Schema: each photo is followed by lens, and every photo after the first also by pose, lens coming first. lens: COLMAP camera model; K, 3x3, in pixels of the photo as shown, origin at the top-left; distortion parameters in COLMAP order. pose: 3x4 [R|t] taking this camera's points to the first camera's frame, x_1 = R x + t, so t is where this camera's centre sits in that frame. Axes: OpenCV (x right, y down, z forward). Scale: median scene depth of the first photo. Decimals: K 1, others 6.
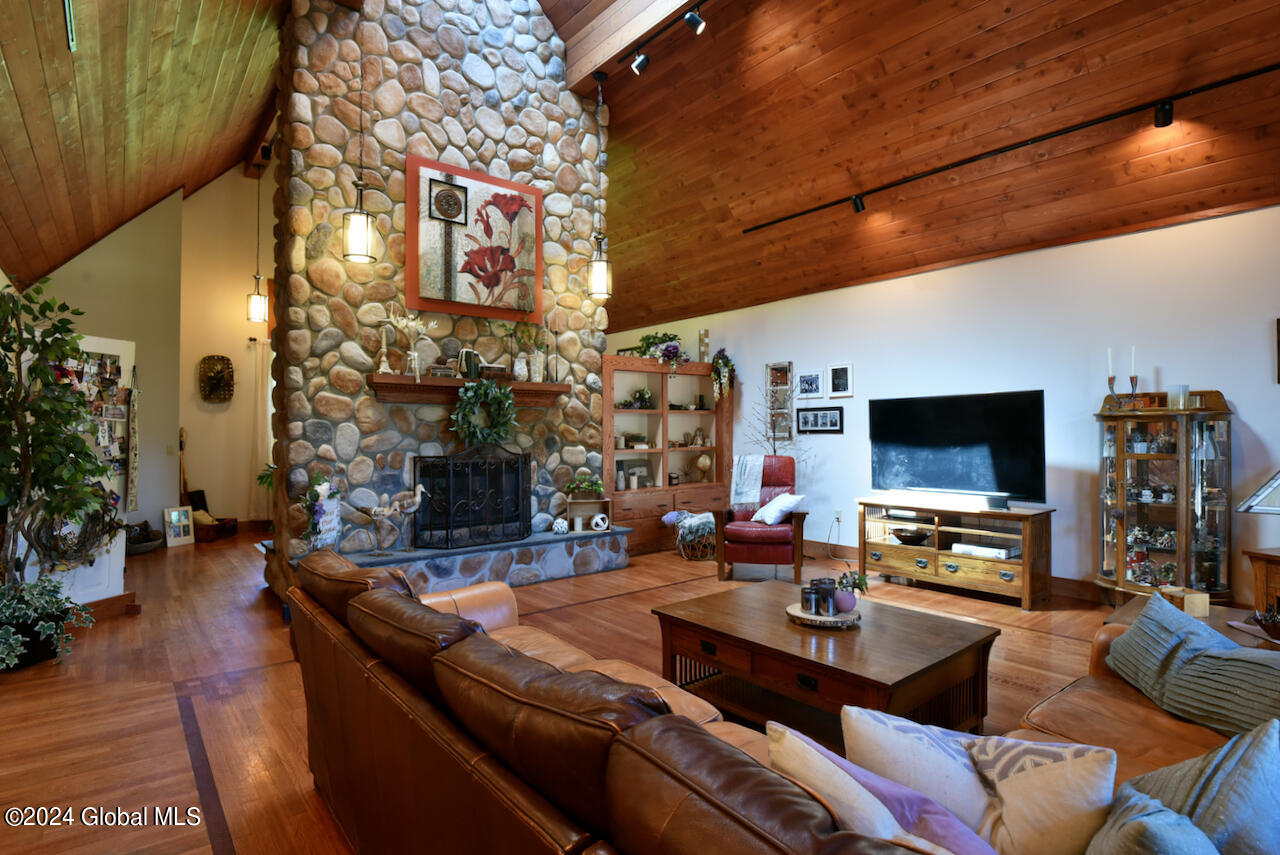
lens RADIAL K [[654.4, 0, 640.0], [0, 654.4, 427.5], [0, 0, 1]] dist [-0.028006, -0.001022]
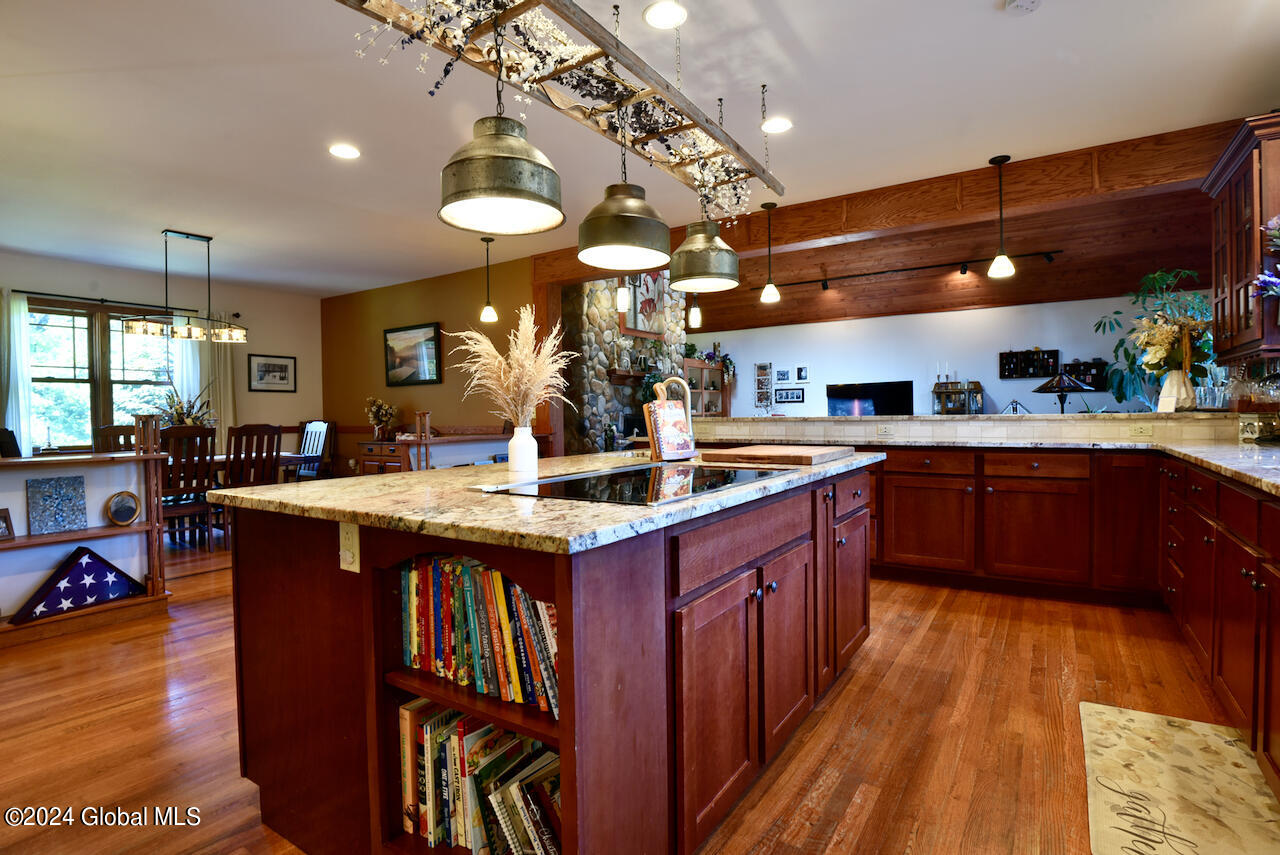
lens RADIAL K [[625.1, 0, 640.0], [0, 625.1, 427.5], [0, 0, 1]] dist [-0.037578, -0.000928]
pose [[0.955053, -0.016646, 0.295968, -0.806827], [0.008680, 0.999564, 0.028207, 0.032010], [-0.296308, -0.024370, 0.954781, -0.683531]]
